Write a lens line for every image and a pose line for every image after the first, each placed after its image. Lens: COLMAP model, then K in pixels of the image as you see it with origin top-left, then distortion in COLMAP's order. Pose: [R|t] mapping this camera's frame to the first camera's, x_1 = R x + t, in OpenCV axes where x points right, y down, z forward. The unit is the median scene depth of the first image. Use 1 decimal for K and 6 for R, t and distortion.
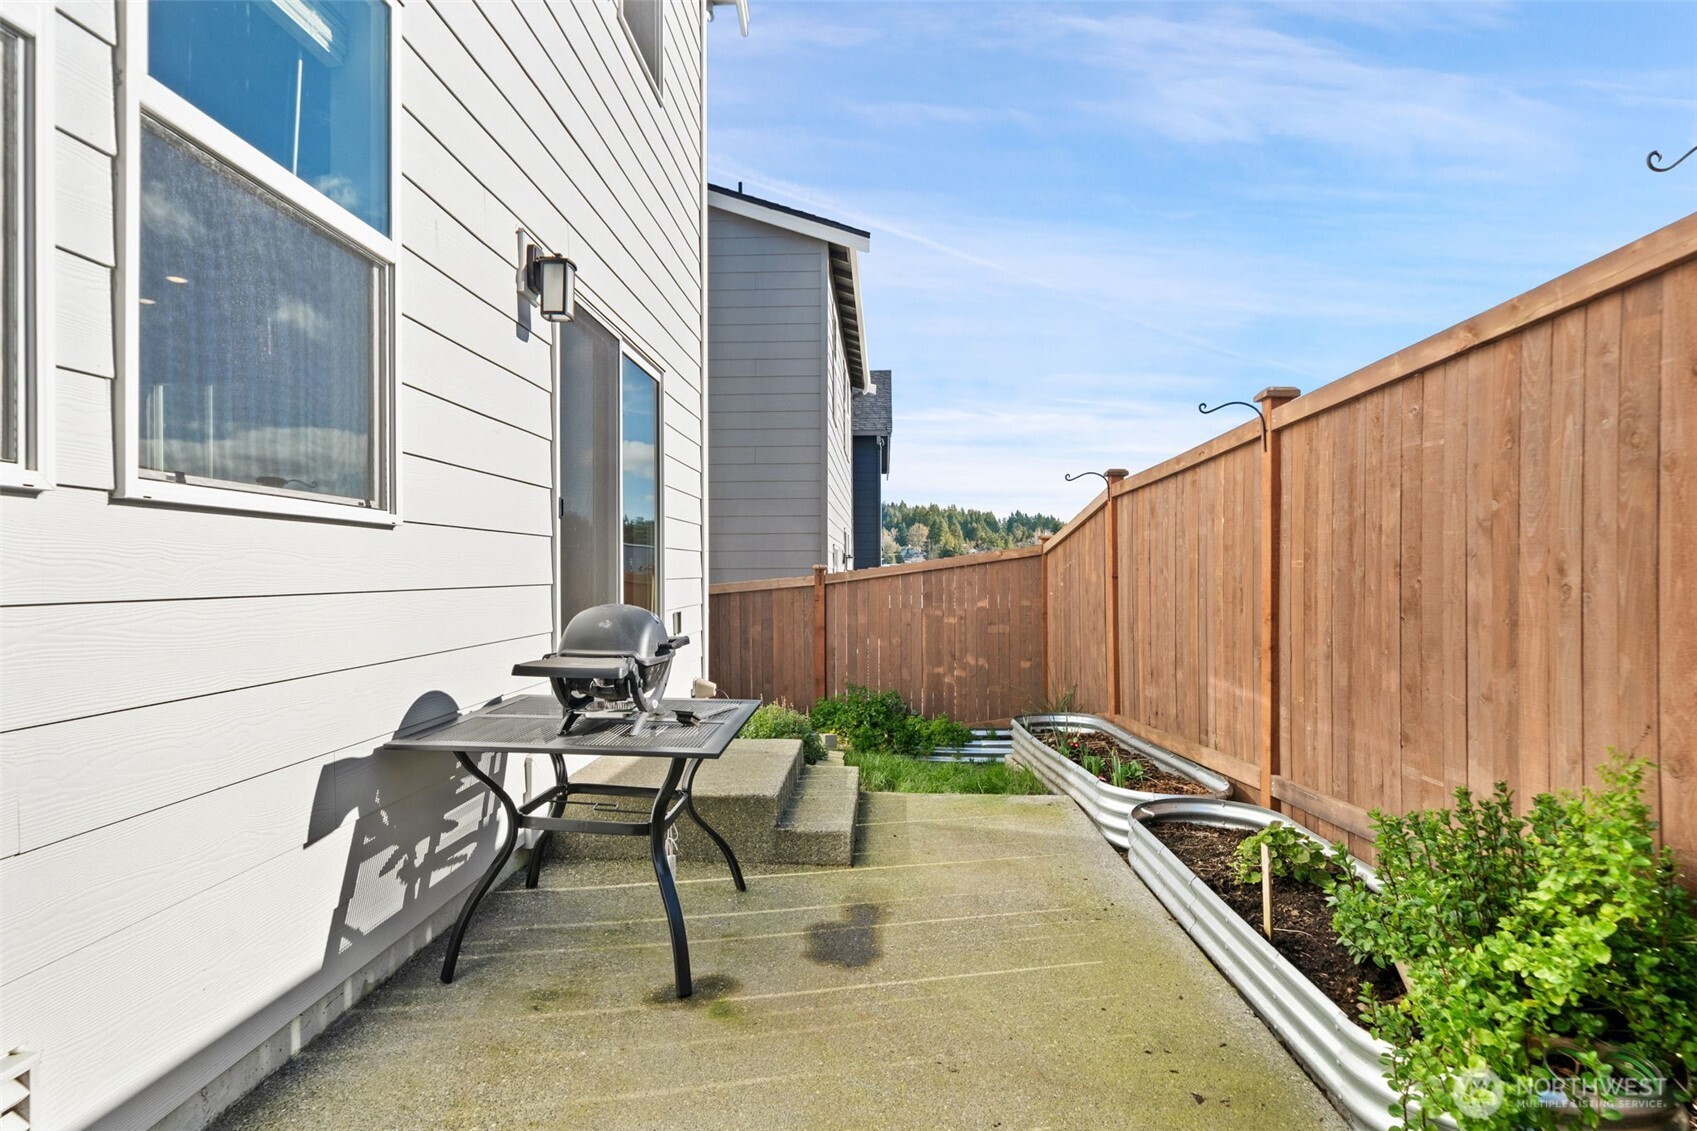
lens RADIAL K [[800.1, 0, 848.5], [0, 800.1, 565.5], [0, 0, 1]] dist [0.016216, -0.000204]
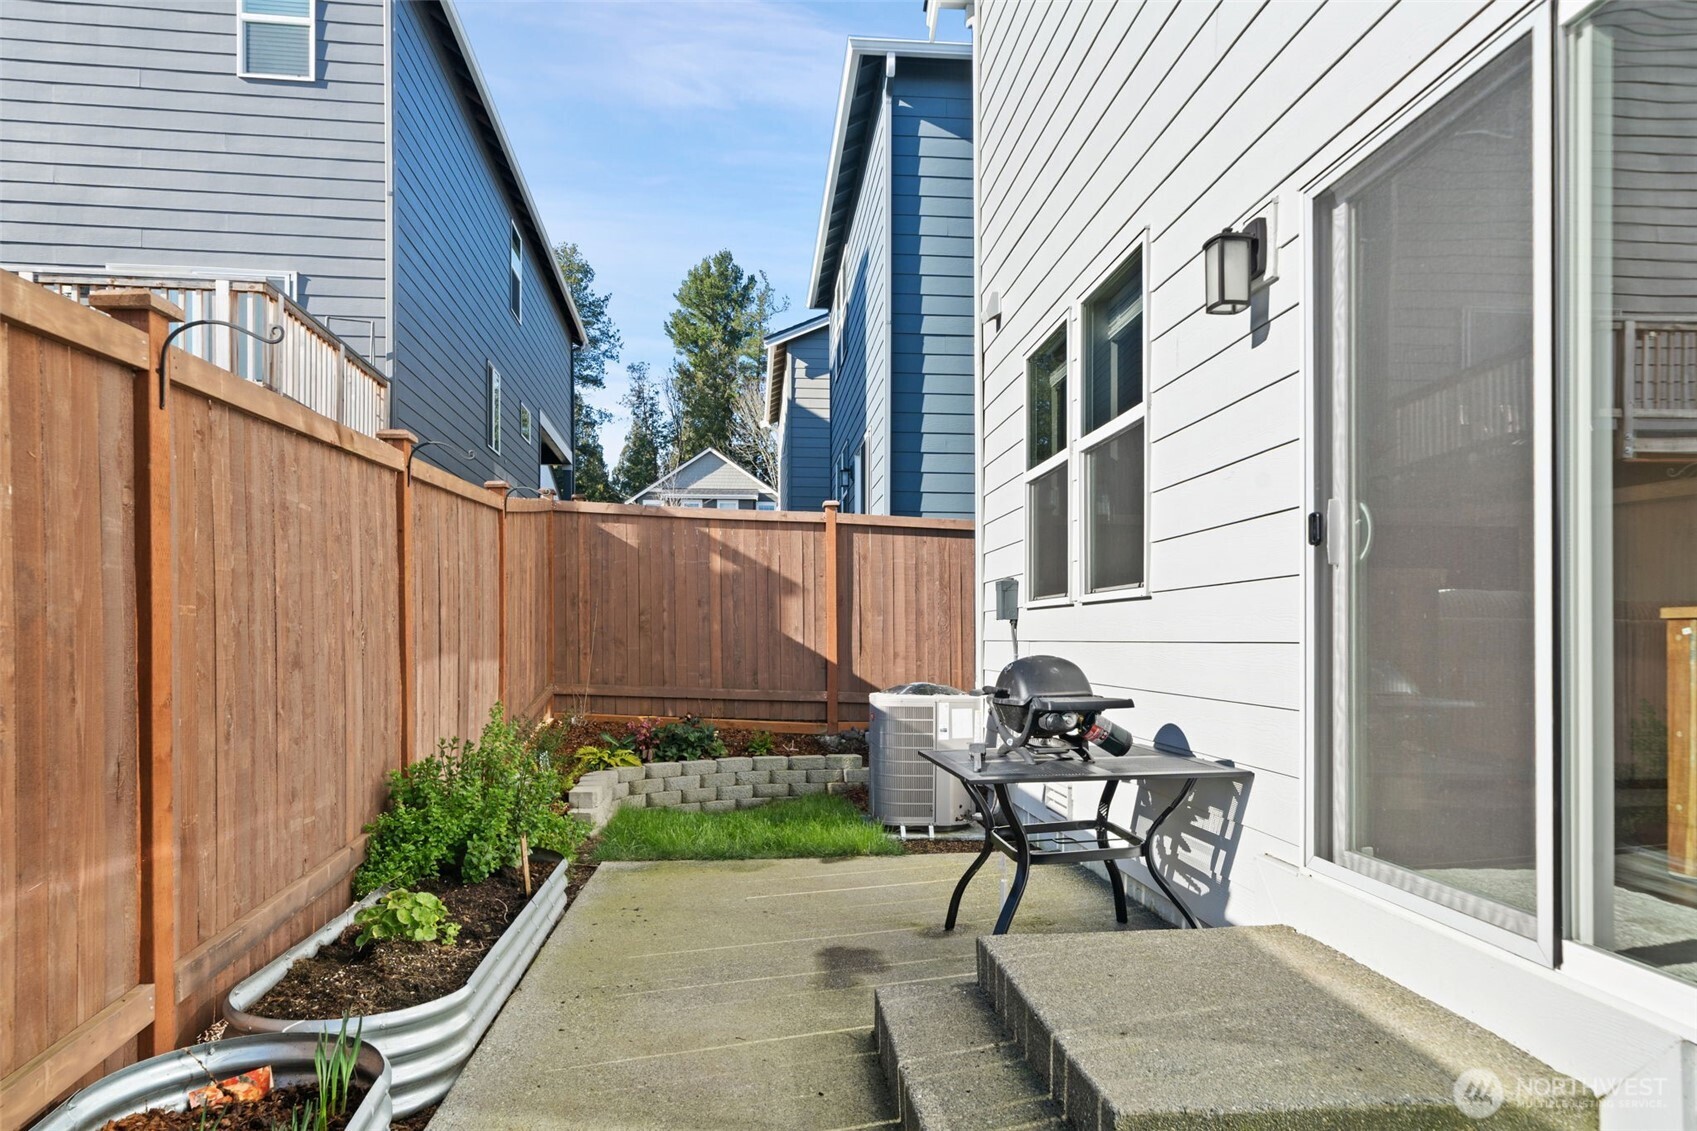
lens RADIAL K [[800.1, 0, 848.5], [0, 800.1, 565.5], [0, 0, 1]] dist [0.016216, -0.000204]
pose [[-0.987779, -0.011405, -0.155445, 0.172936], [0.003182, 0.995636, -0.093271, 0.025243], [0.155830, -0.092626, -0.983431, 2.104492]]
